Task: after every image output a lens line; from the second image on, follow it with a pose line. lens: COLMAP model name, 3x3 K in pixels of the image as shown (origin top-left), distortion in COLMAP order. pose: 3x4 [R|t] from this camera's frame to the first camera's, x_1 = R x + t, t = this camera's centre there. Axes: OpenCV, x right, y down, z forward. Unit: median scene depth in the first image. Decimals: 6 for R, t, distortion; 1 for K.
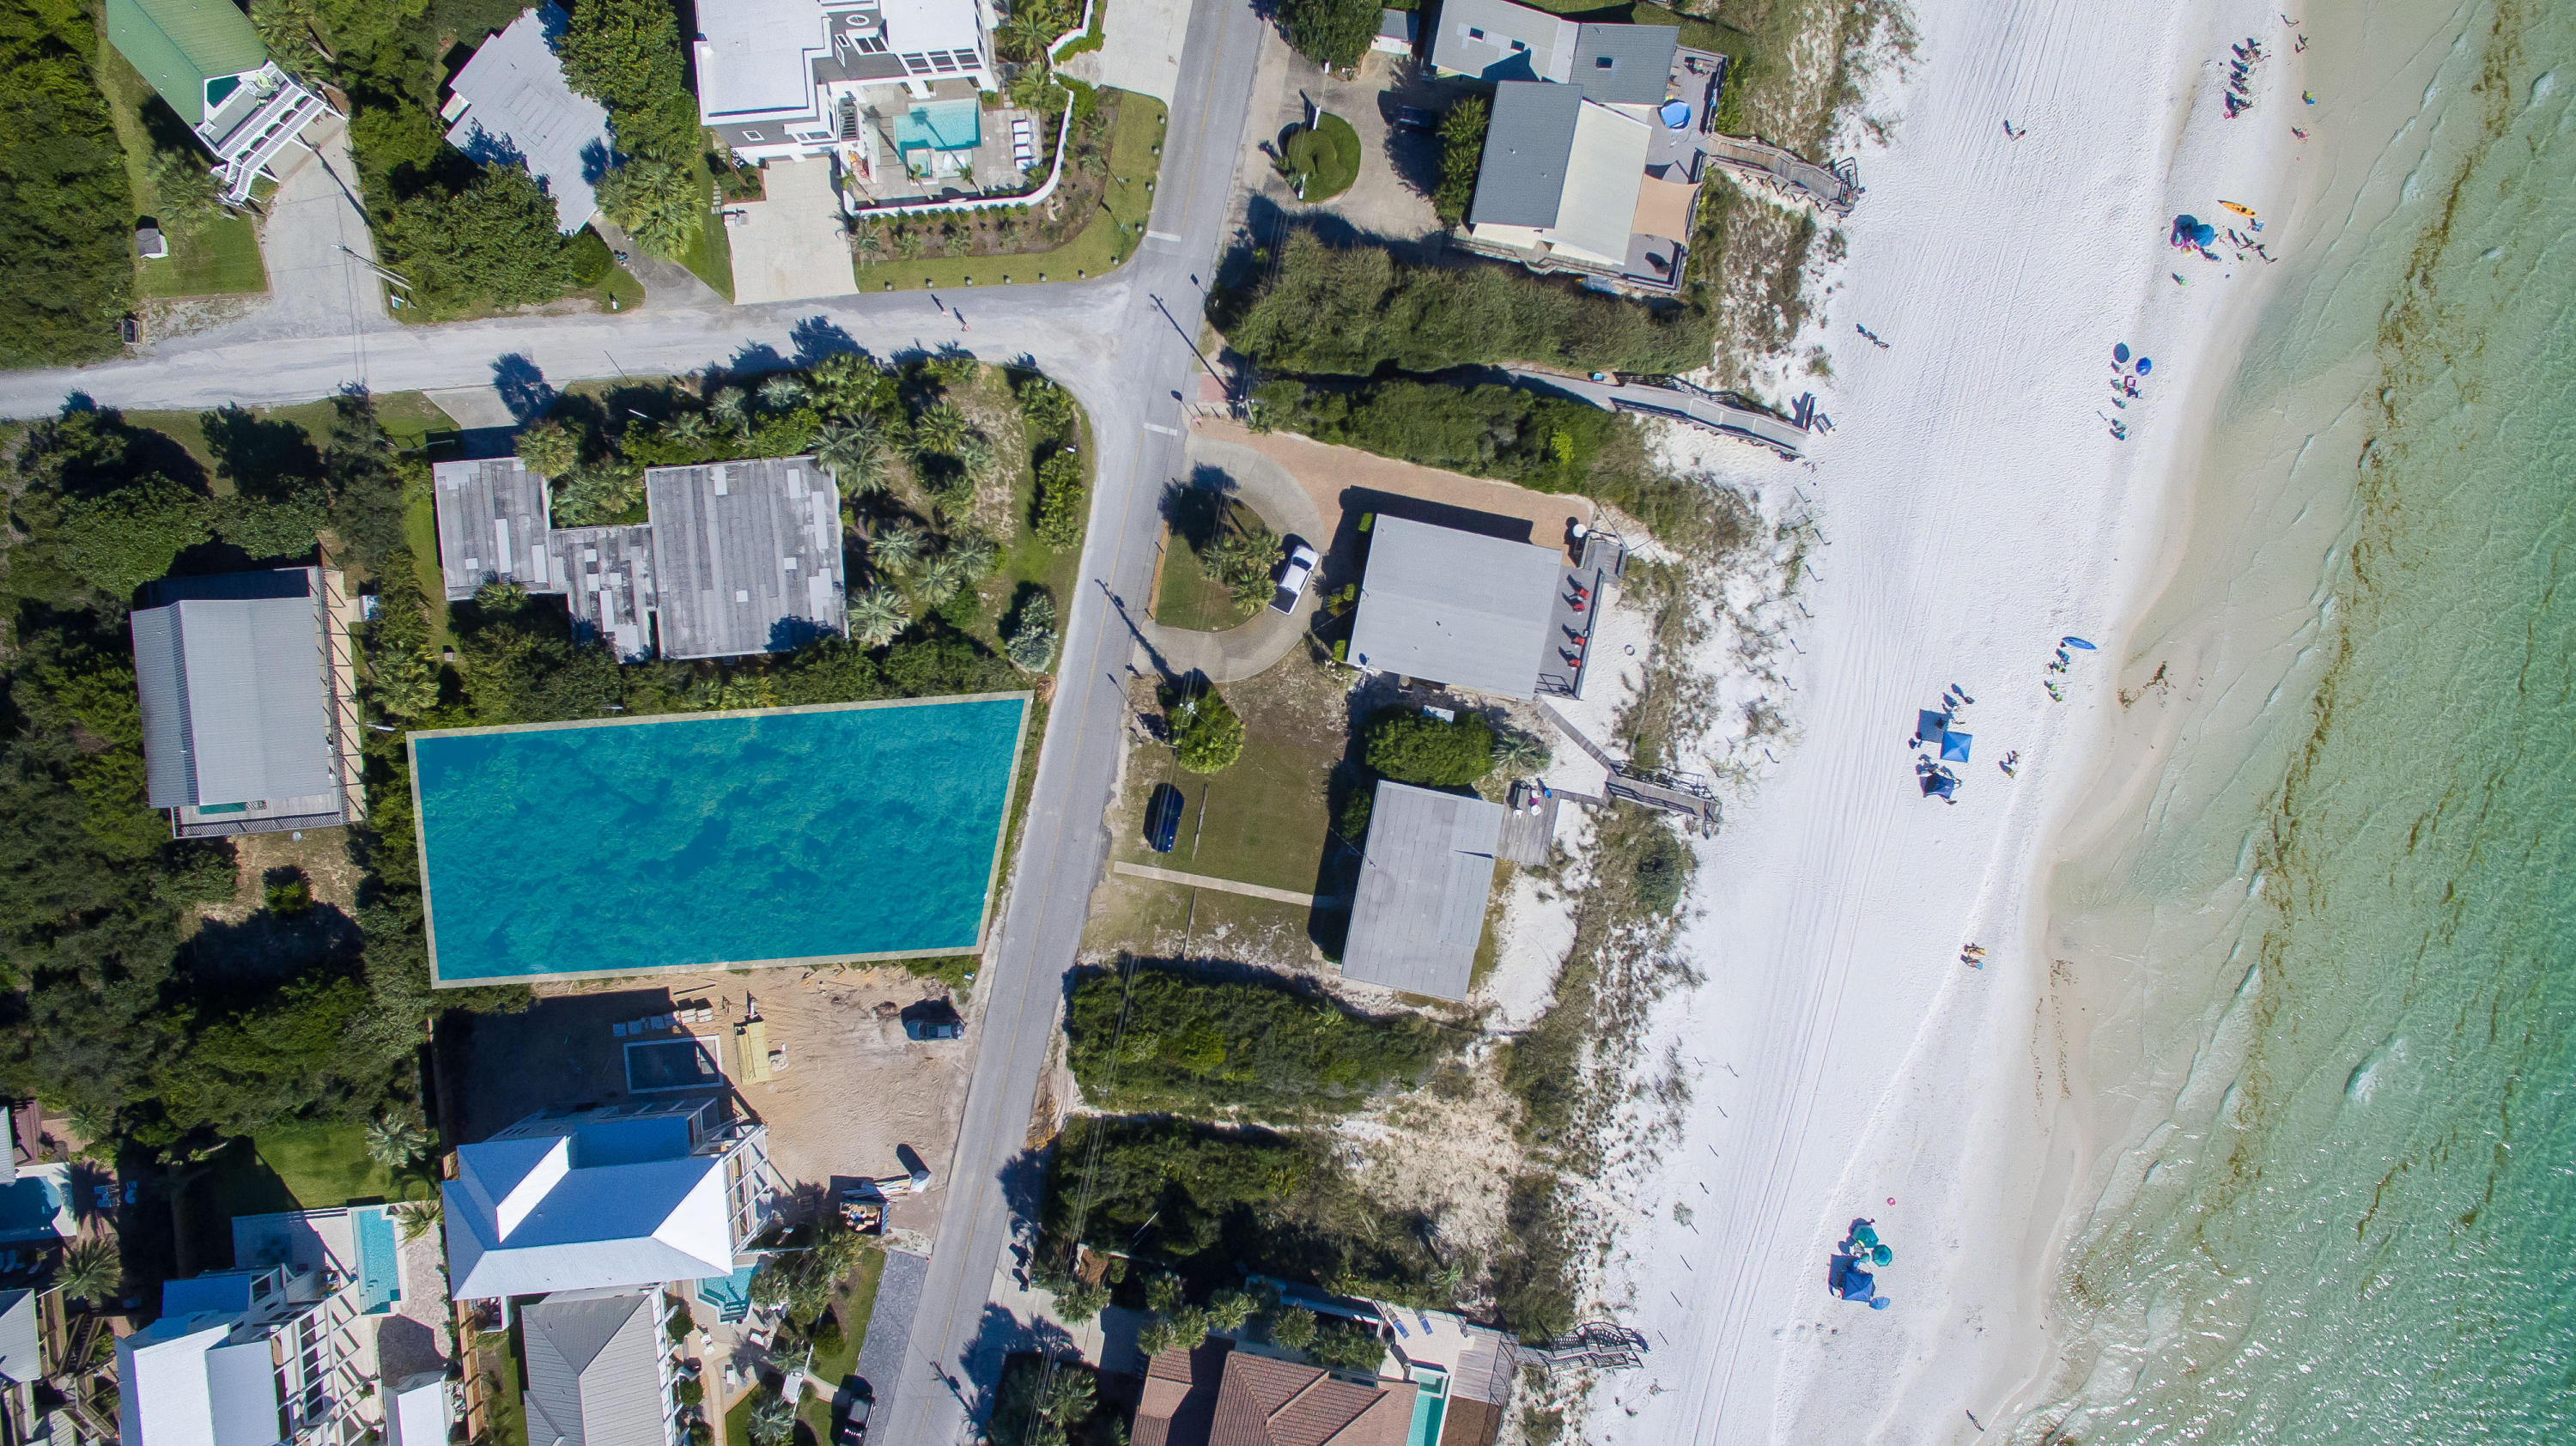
lens RADIAL K [[1479.1, 0, 1288.0], [0, 1479.1, 723.0], [0, 0, 1]] dist [0.002075, 0.000274]
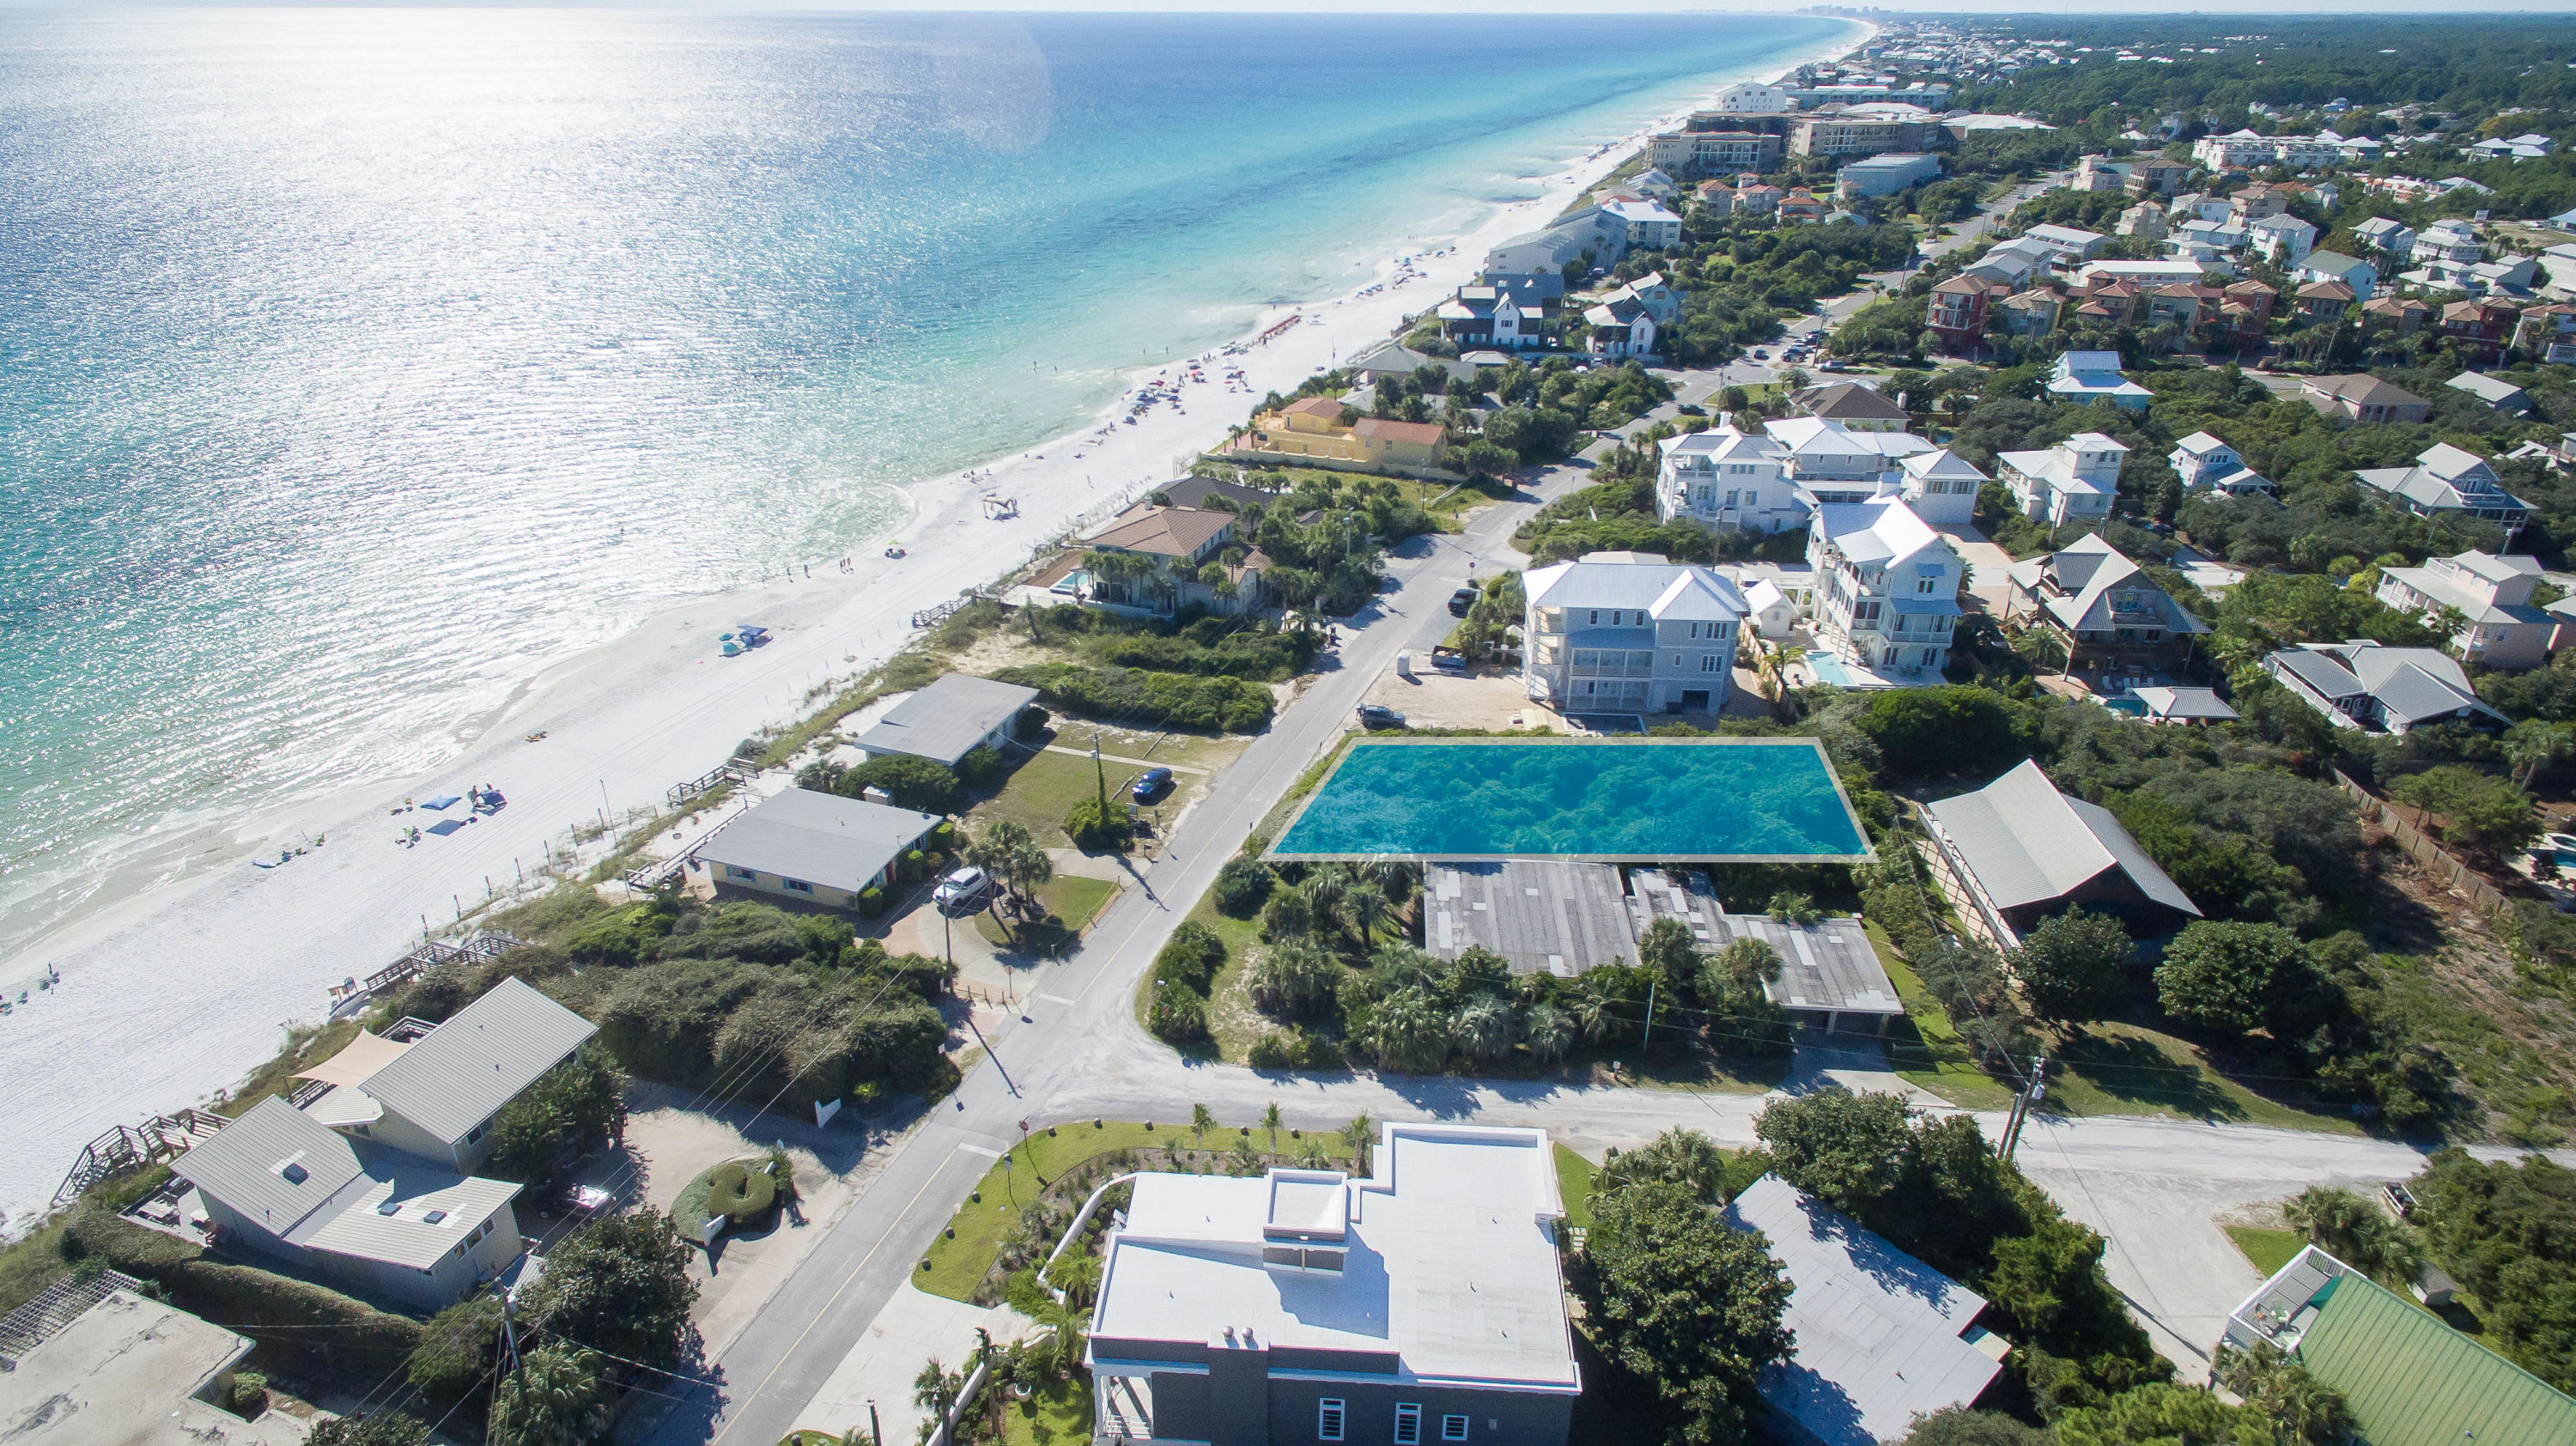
lens RADIAL K [[1479.1, 0, 1288.0], [0, 1479.1, 723.0], [0, 0, 1]] dist [0.002075, 0.000274]
pose [[-0.989423, -0.074052, 0.124736, -0.313131], [0.144773, -0.449966, 0.881233, -0.861592], [-0.009130, 0.889970, 0.455927, 0.458371]]
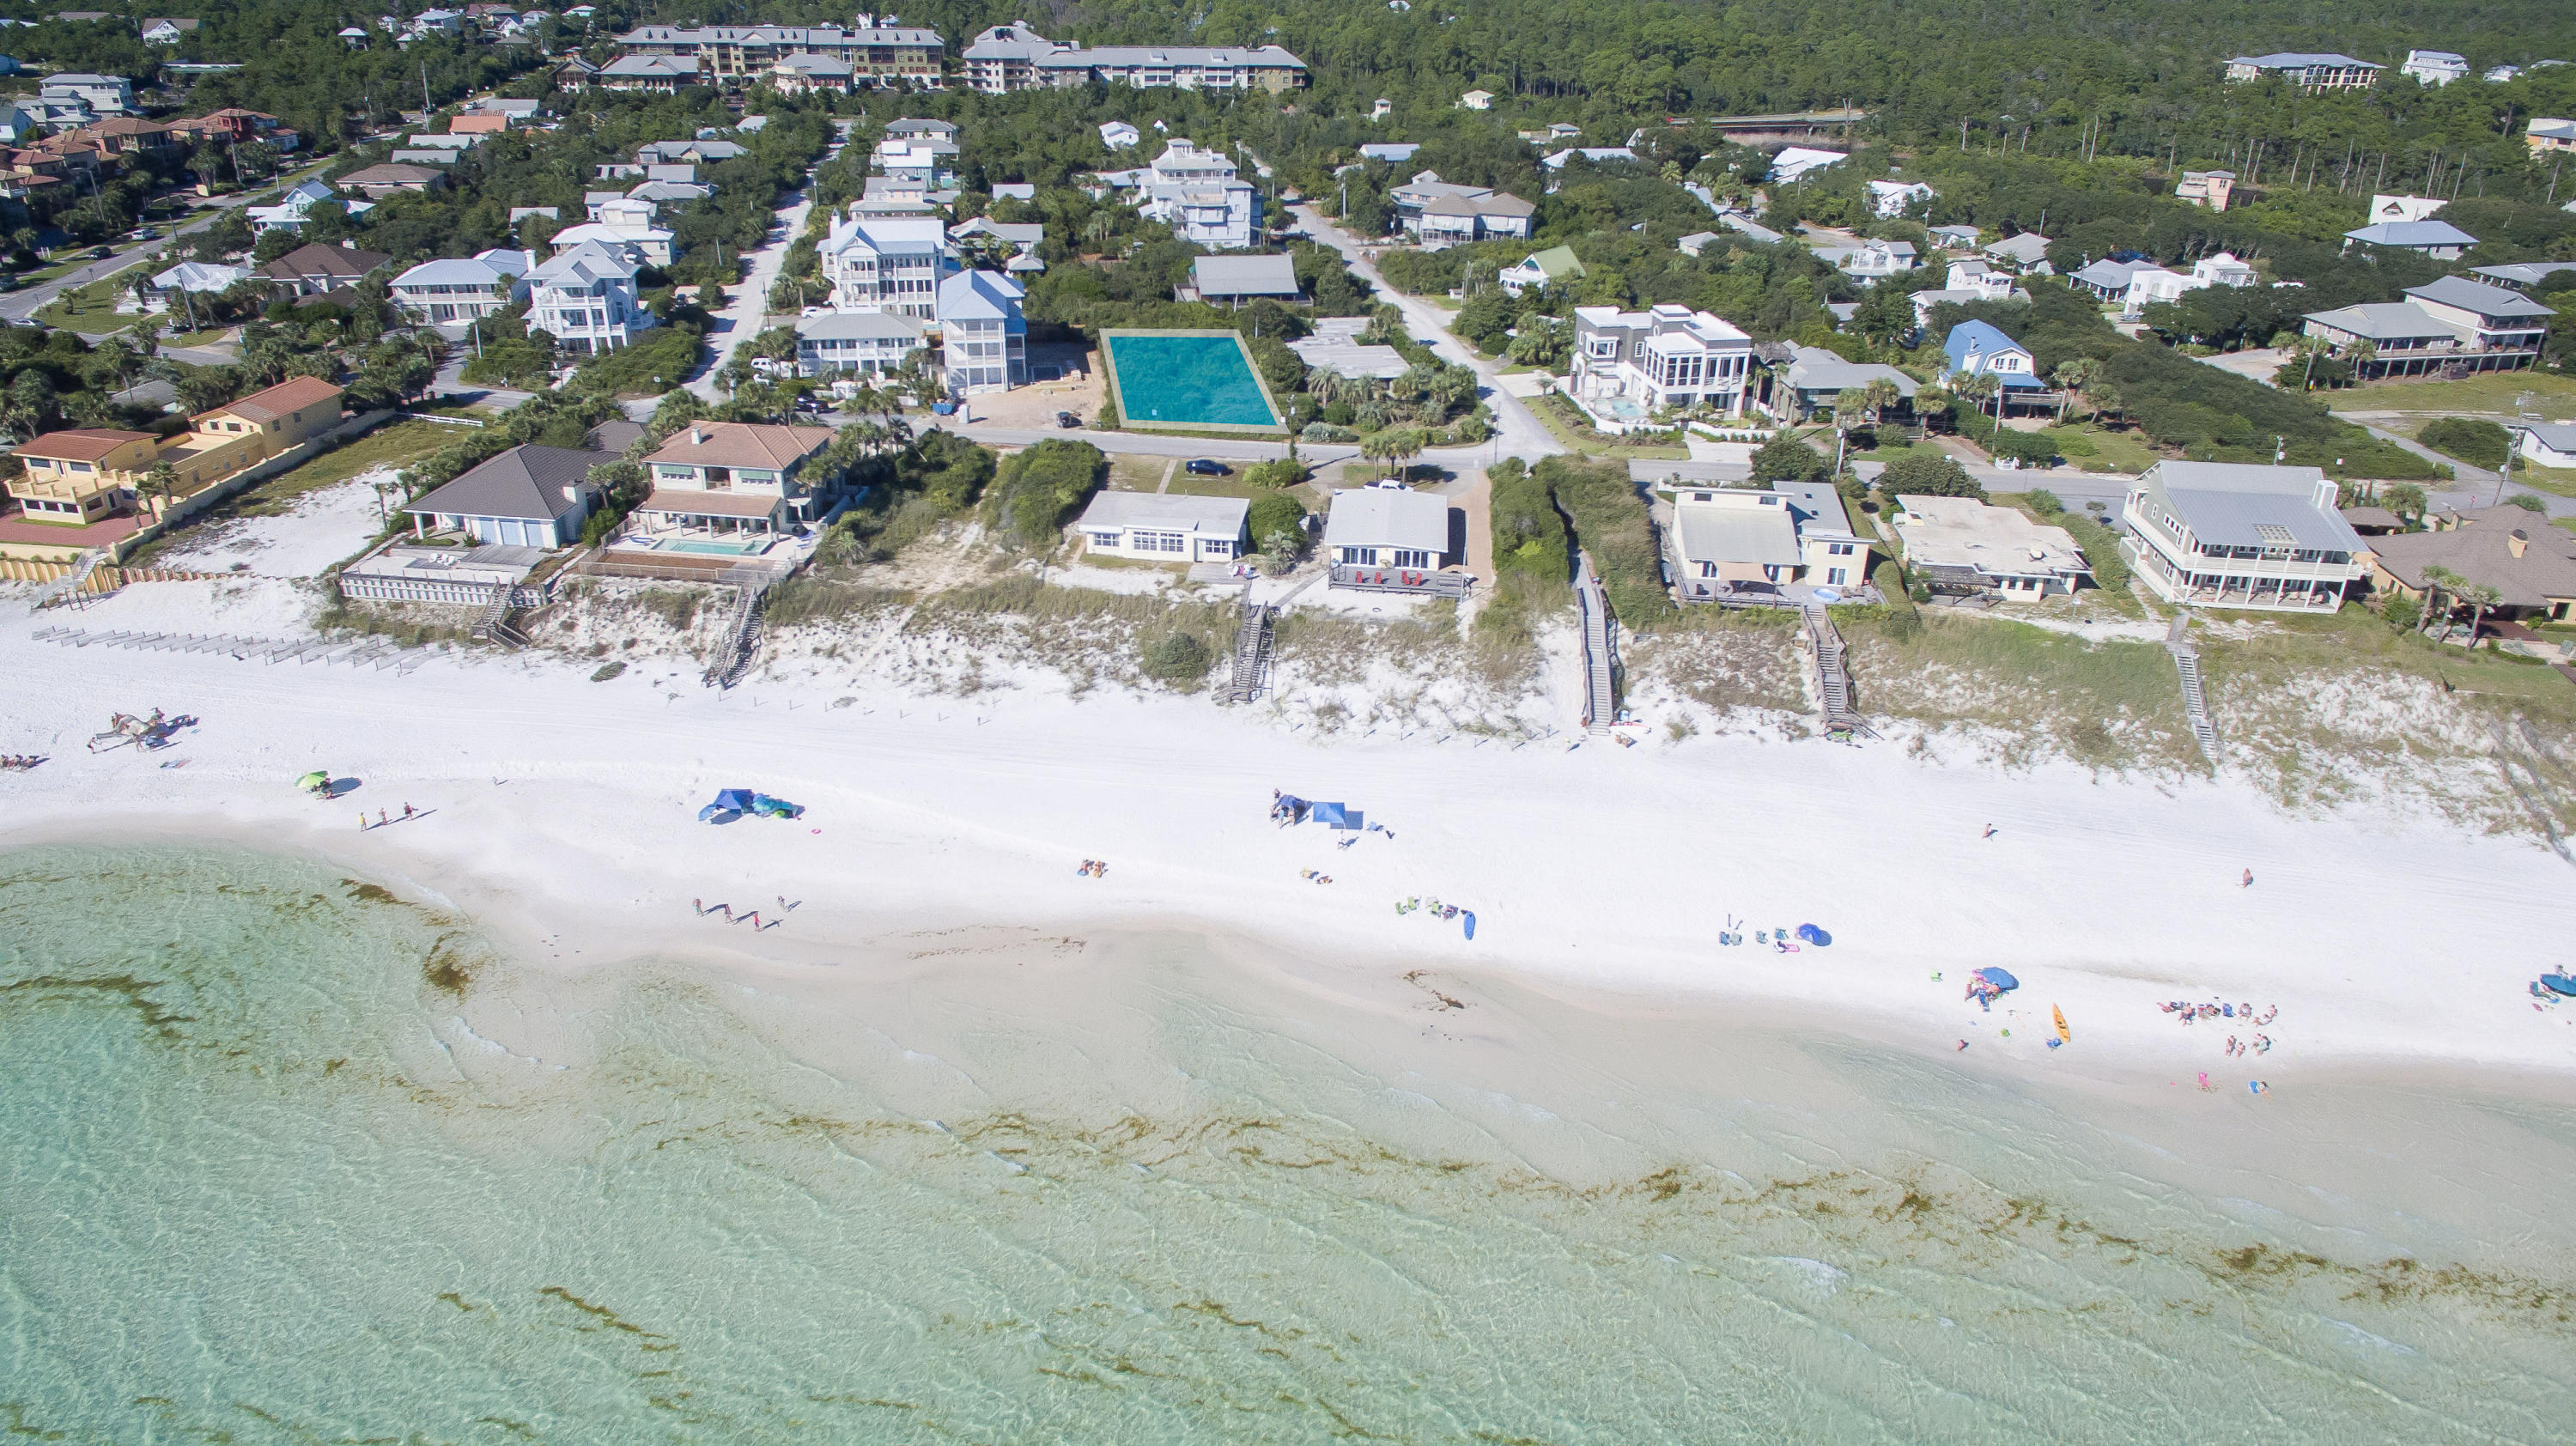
lens RADIAL K [[1479.1, 0, 1288.0], [0, 1479.1, 723.0], [0, 0, 1]] dist [0.002075, 0.000274]
pose [[0.105969, 0.453033, -0.885173, 1.294447], [-0.993214, 0.005322, -0.116179, 0.155084], [-0.047922, 0.891478, 0.450523, 0.568565]]
